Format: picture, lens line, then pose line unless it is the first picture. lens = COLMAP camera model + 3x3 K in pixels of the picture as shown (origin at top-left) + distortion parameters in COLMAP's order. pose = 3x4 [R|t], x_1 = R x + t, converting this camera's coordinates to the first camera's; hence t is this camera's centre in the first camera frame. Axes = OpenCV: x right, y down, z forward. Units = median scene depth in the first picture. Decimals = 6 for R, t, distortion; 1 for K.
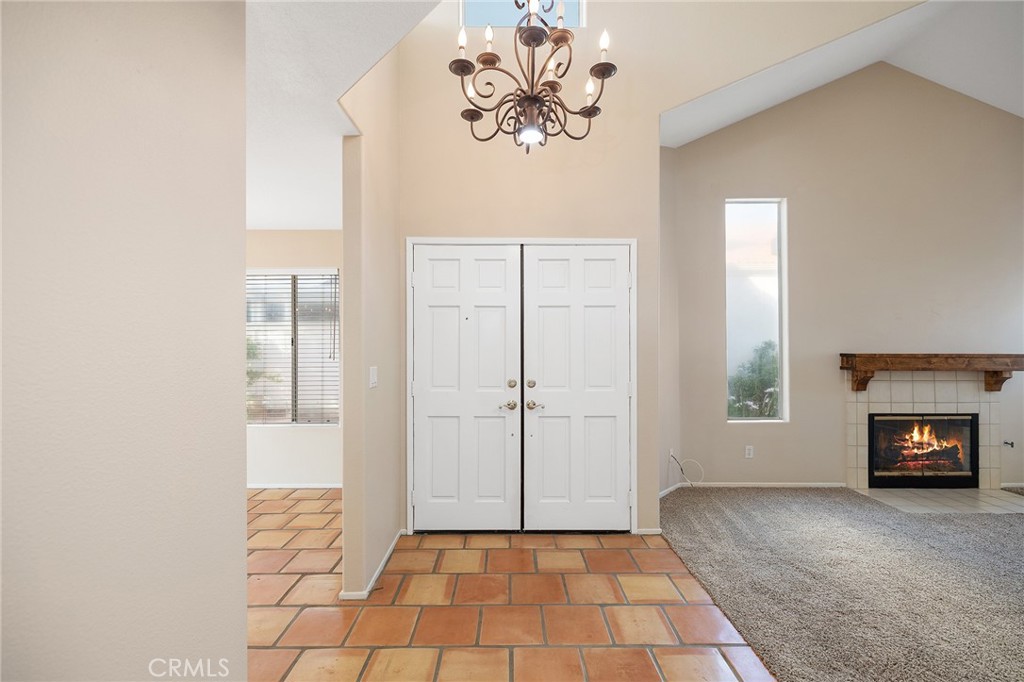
lens RADIAL K [[430.7, 0, 515.8], [0, 430.7, 343.1], [0, 0, 1]] dist [0.001153, 0.000116]
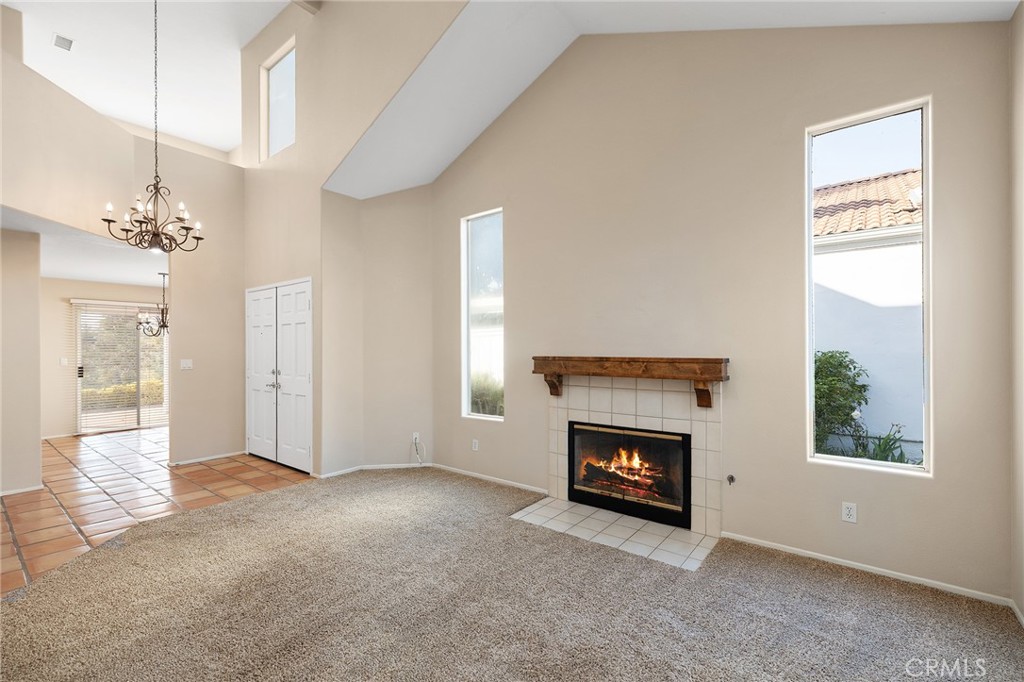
lens RADIAL K [[440.7, 0, 510.0], [0, 440.7, 346.3], [0, 0, 1]] dist [-0.000590, -0.000251]
pose [[0.787861, -0.005494, -0.615829, 1.364396], [0.007584, 0.999971, 0.000782, 0.000871], [0.615806, -0.005286, 0.787880, 0.179998]]
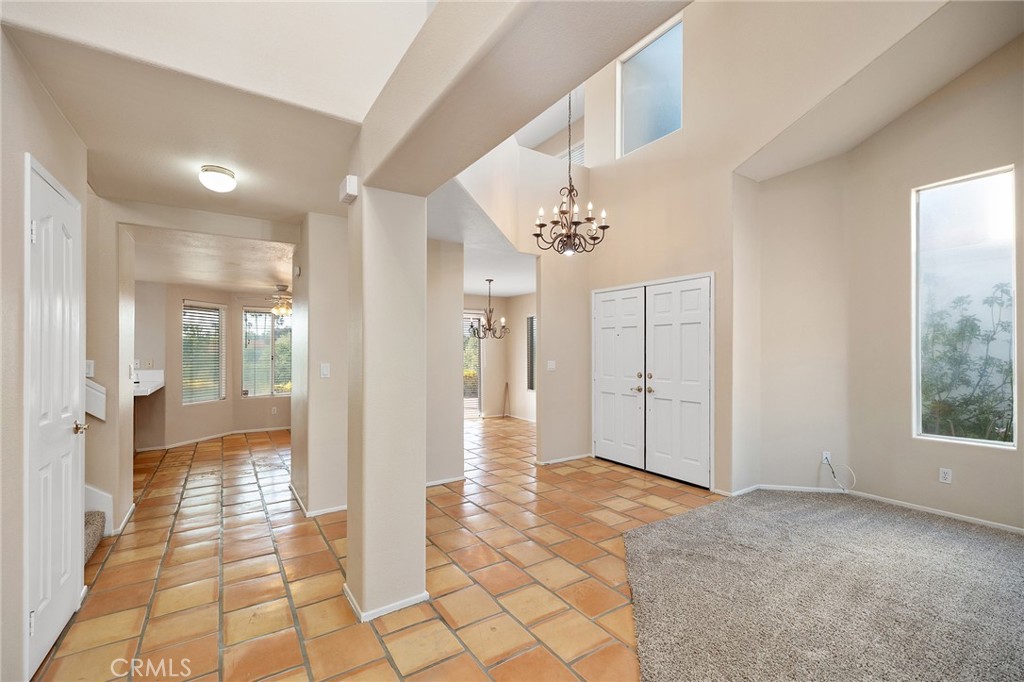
lens RADIAL K [[432.0, 0, 509.1], [0, 432.0, 351.1], [0, 0, 1]] dist [0.000824, -0.000037]
pose [[0.548801, 0.001633, -0.835952, 0.821111], [0.002790, 0.999989, 0.003785, -0.001182], [0.835949, -0.004409, 0.548790, -0.206690]]
